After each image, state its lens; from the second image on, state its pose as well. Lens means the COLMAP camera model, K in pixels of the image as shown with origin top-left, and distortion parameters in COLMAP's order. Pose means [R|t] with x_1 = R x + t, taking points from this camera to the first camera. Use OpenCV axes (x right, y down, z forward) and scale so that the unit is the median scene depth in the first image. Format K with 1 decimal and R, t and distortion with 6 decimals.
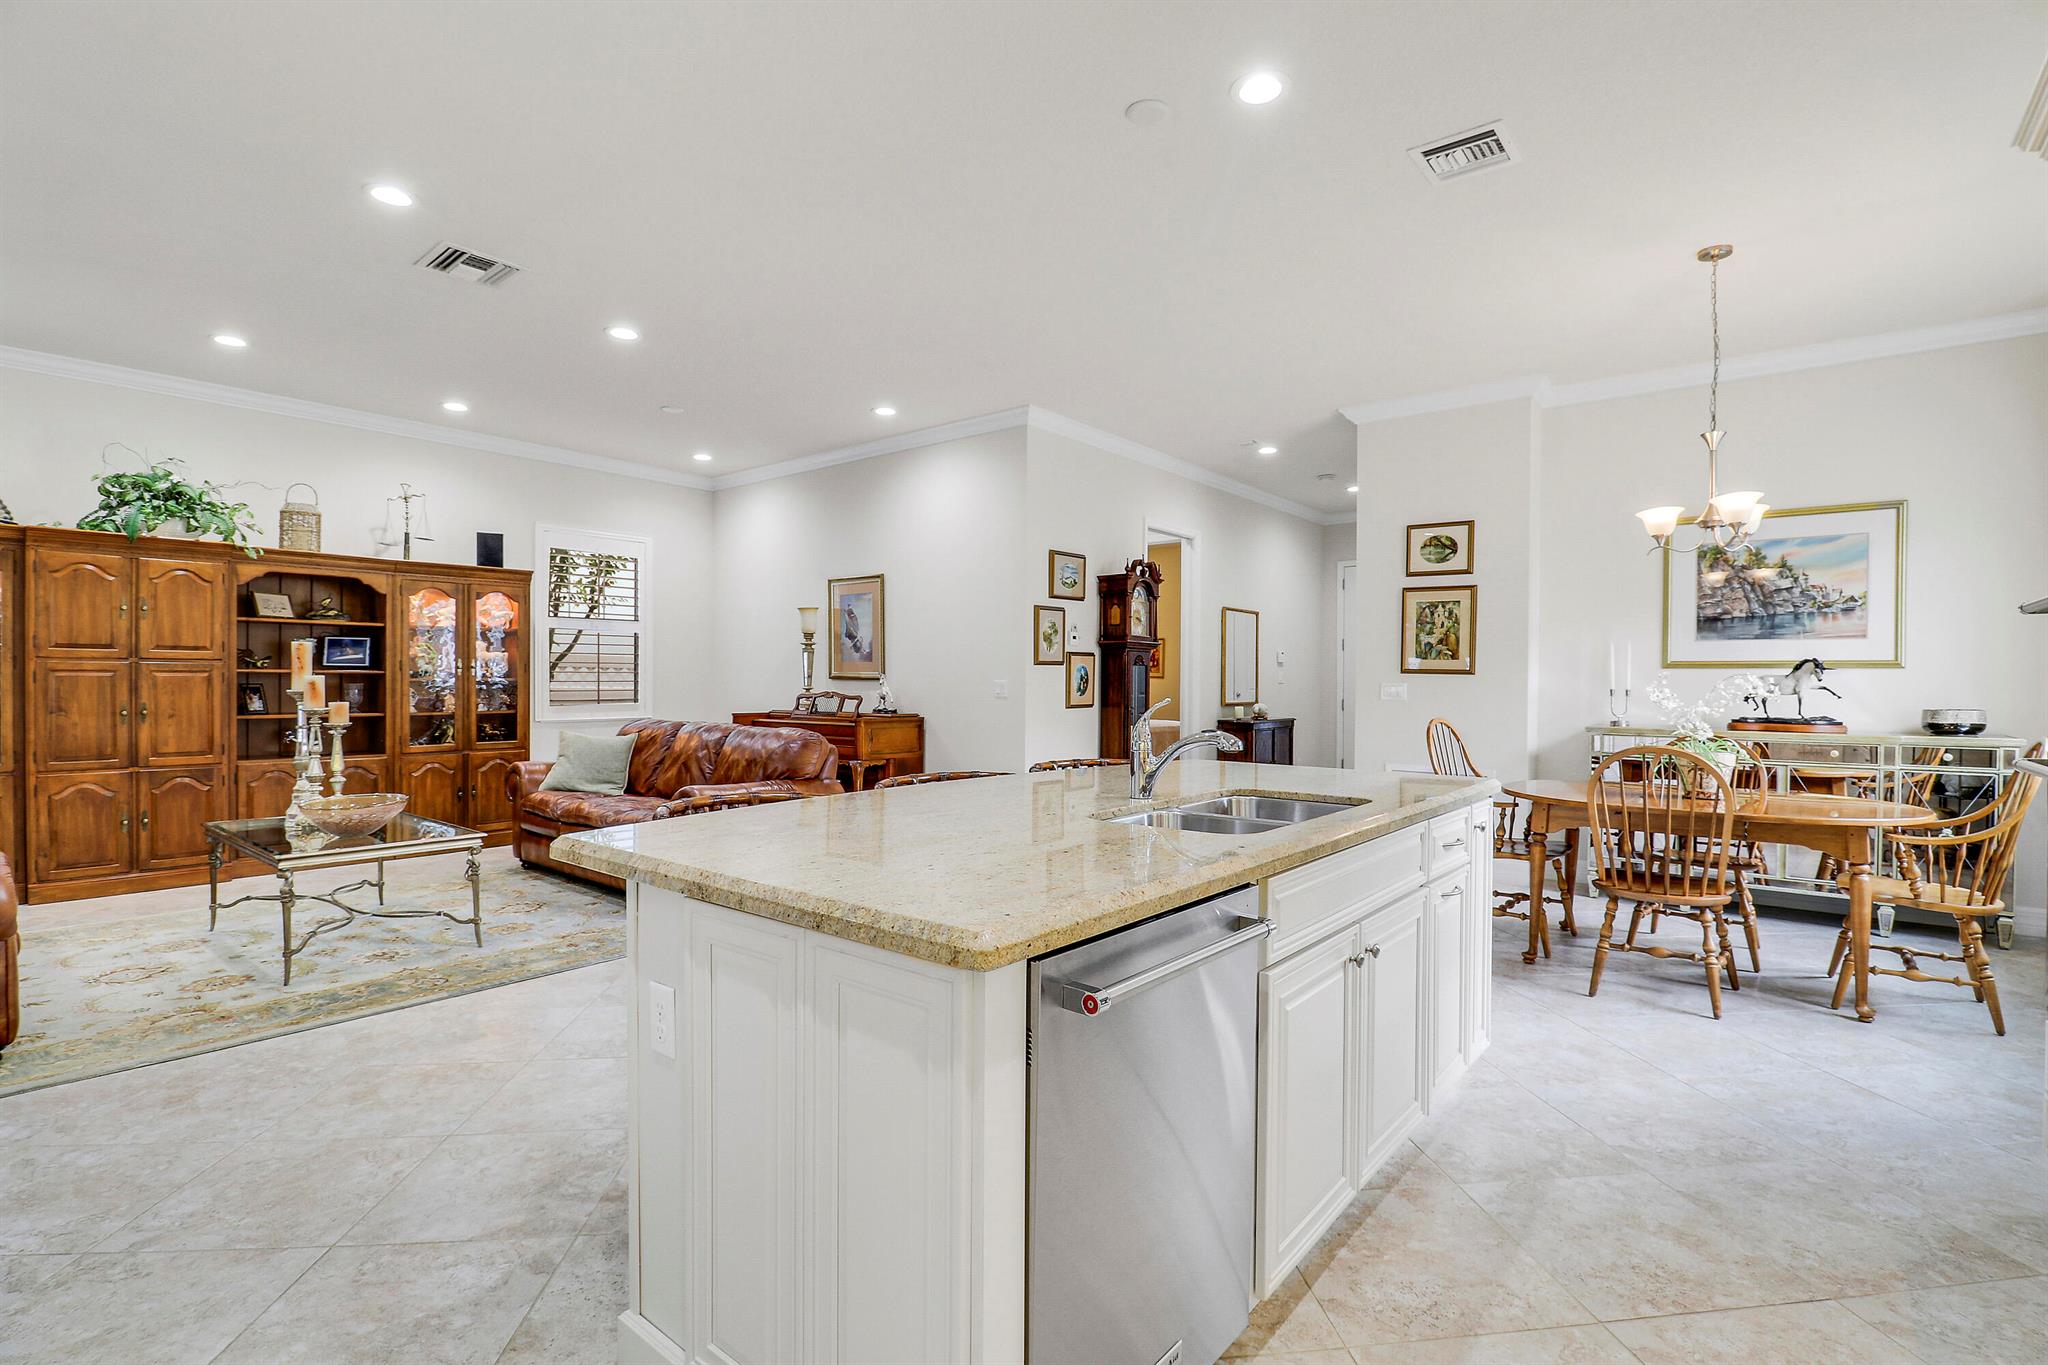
lens RADIAL K [[953.6, 0, 1040.6], [0, 953.6, 684.8], [0, 0, 1]] dist [0.010168, -0.017591]
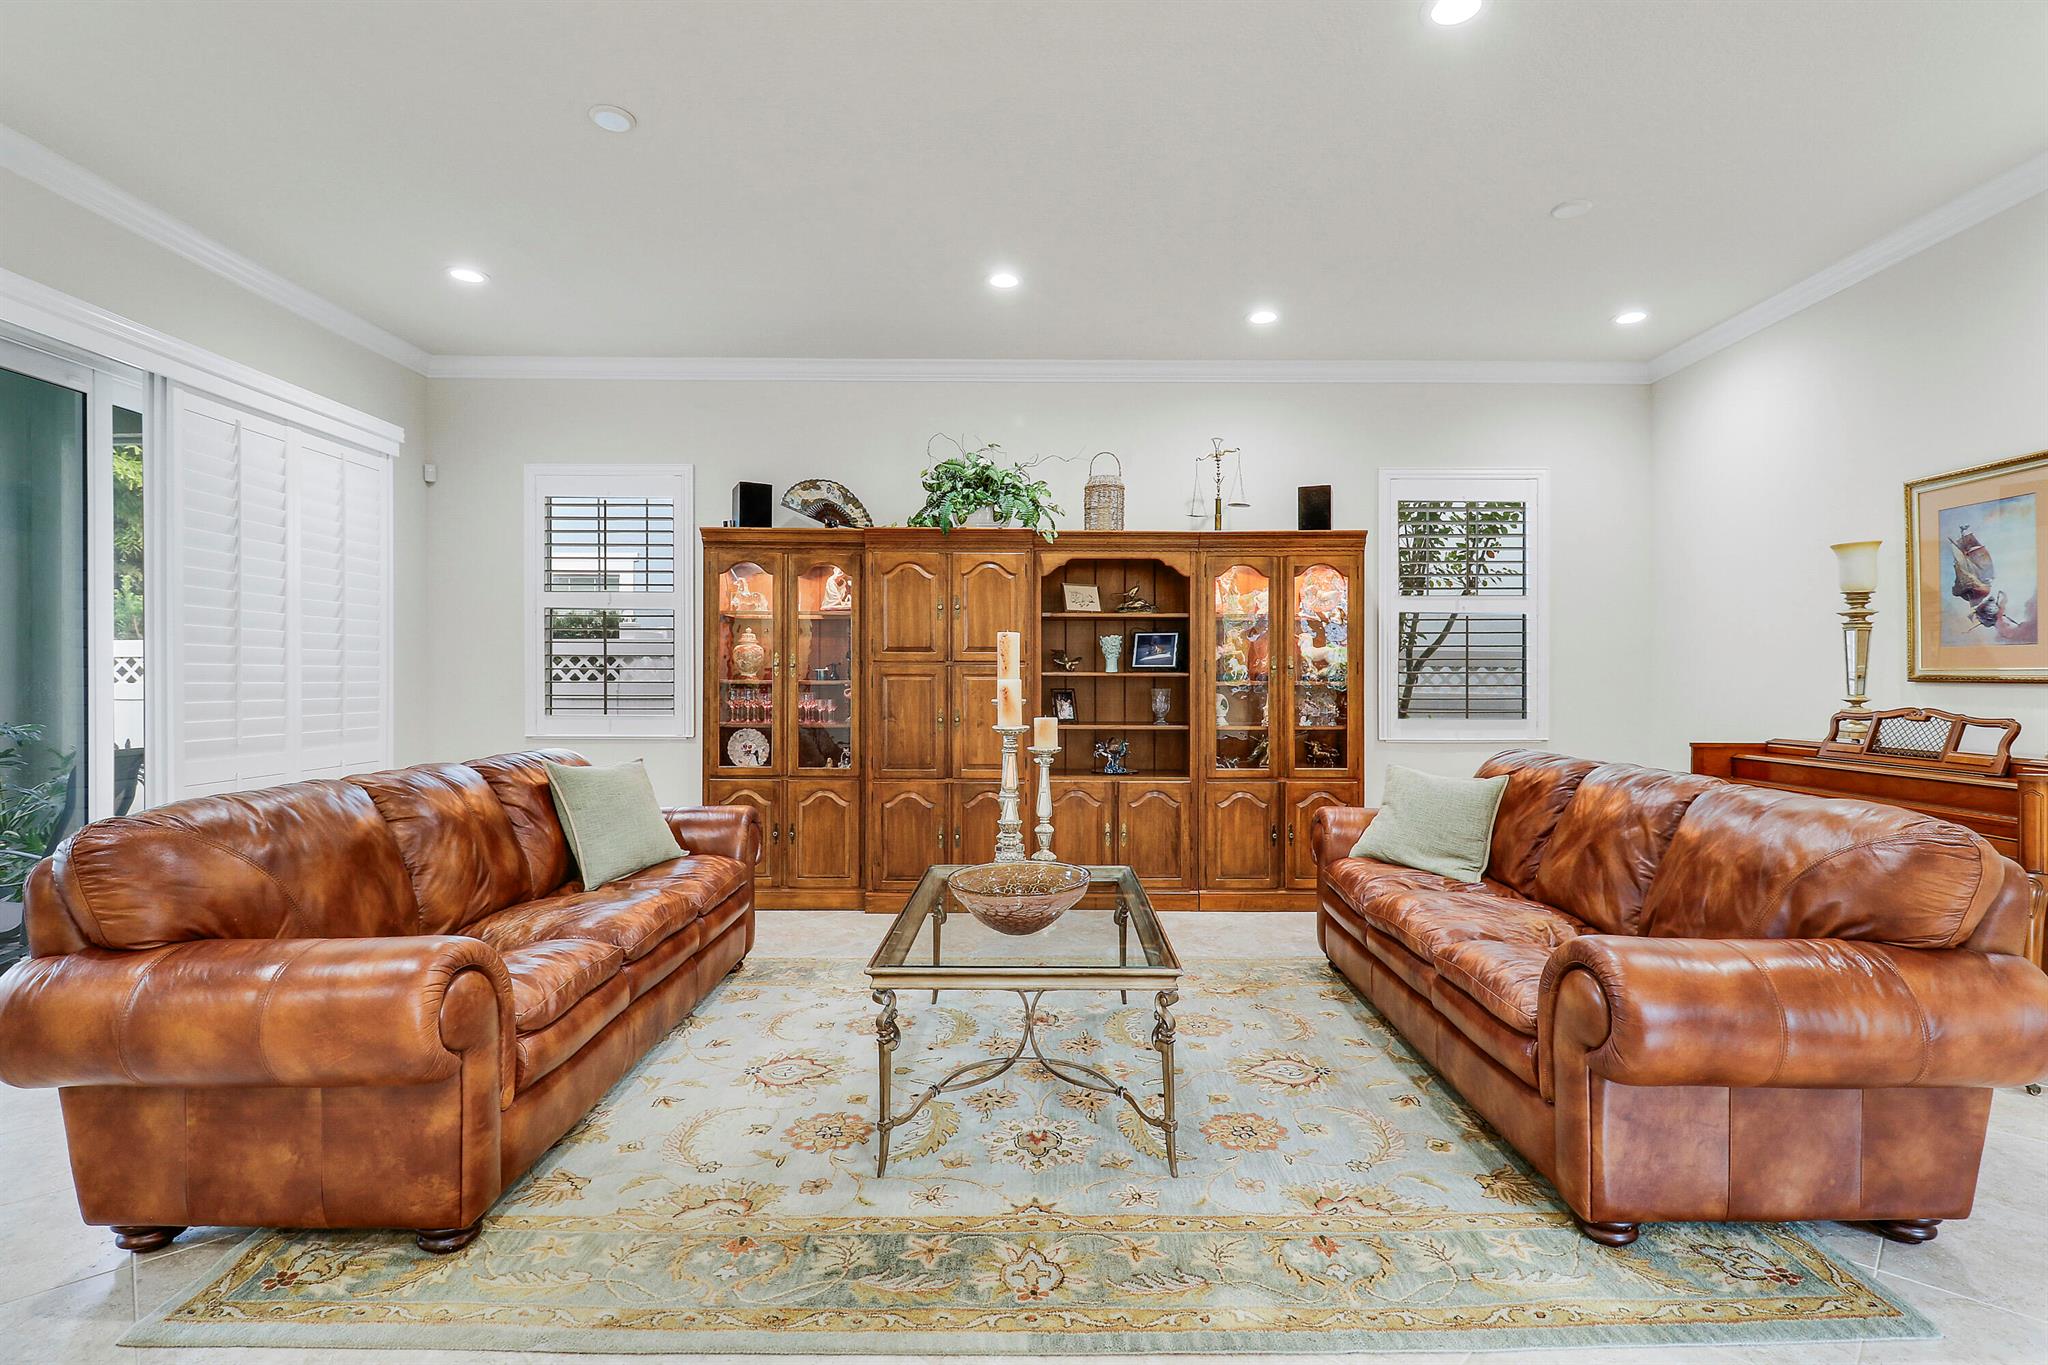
lens RADIAL K [[947.2, 0, 1030.1], [0, 947.2, 687.3], [0, 0, 1]] dist [0.001799, -0.016778]
pose [[0.613031, 0.002718, -0.790054, -0.154589], [-0.002295, 0.999996, 0.001659, -0.003789], [0.790056, 0.000796, 0.613035, 0.442580]]
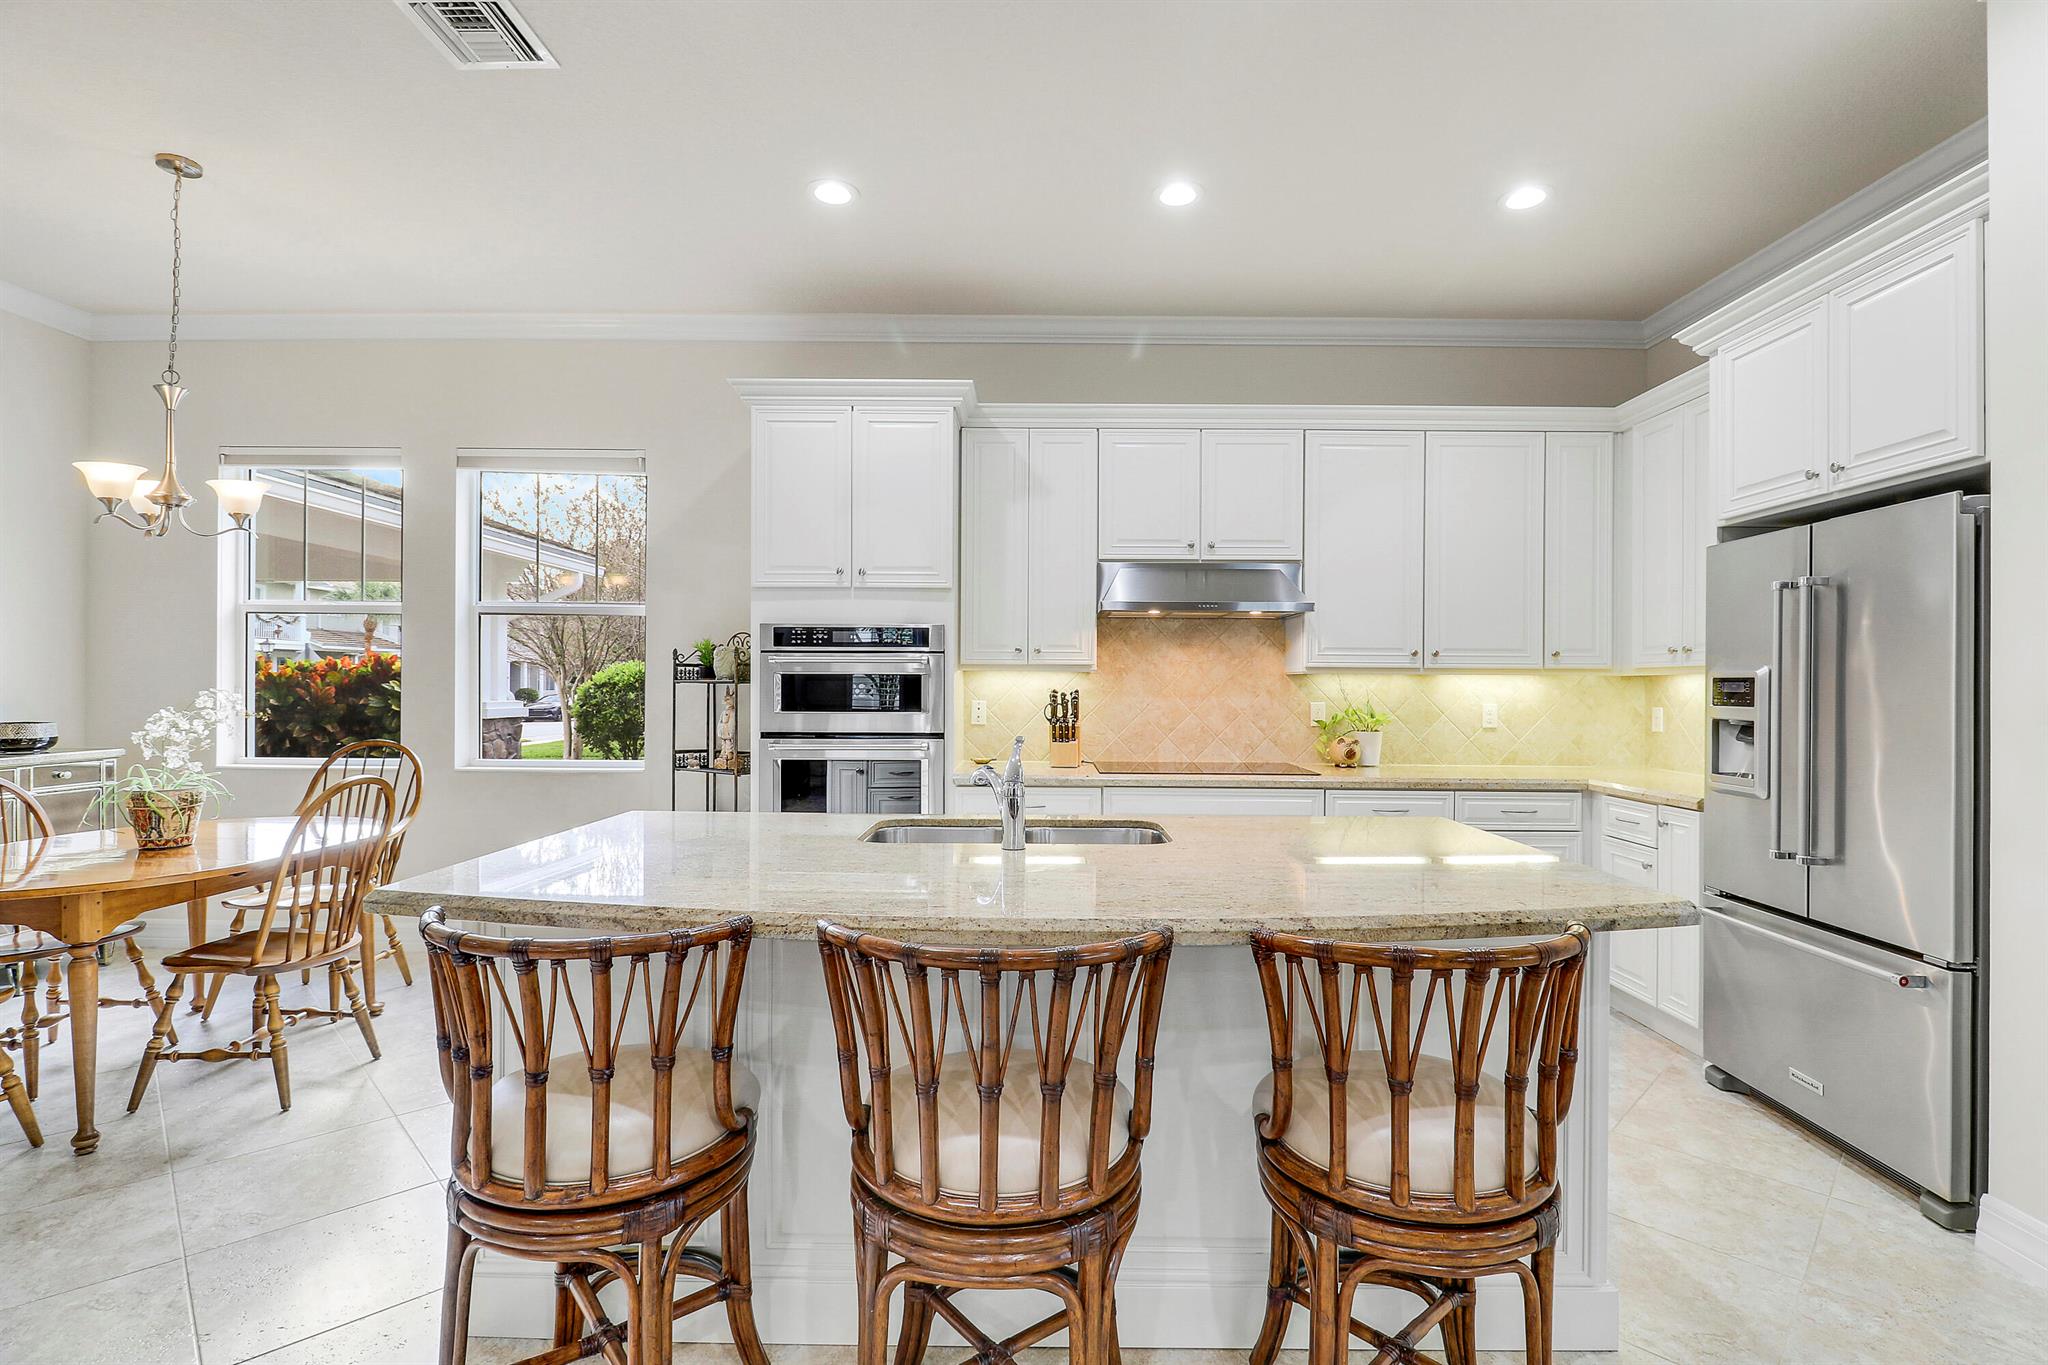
lens RADIAL K [[953.6, 0, 1040.6], [0, 953.6, 684.8], [0, 0, 1]] dist [0.010168, -0.017591]
pose [[-0.617102, -0.010041, 0.786819, -0.259999], [-0.007245, 0.999949, 0.007078, -0.018064], [-0.786850, -0.001333, -0.617143, 0.641405]]
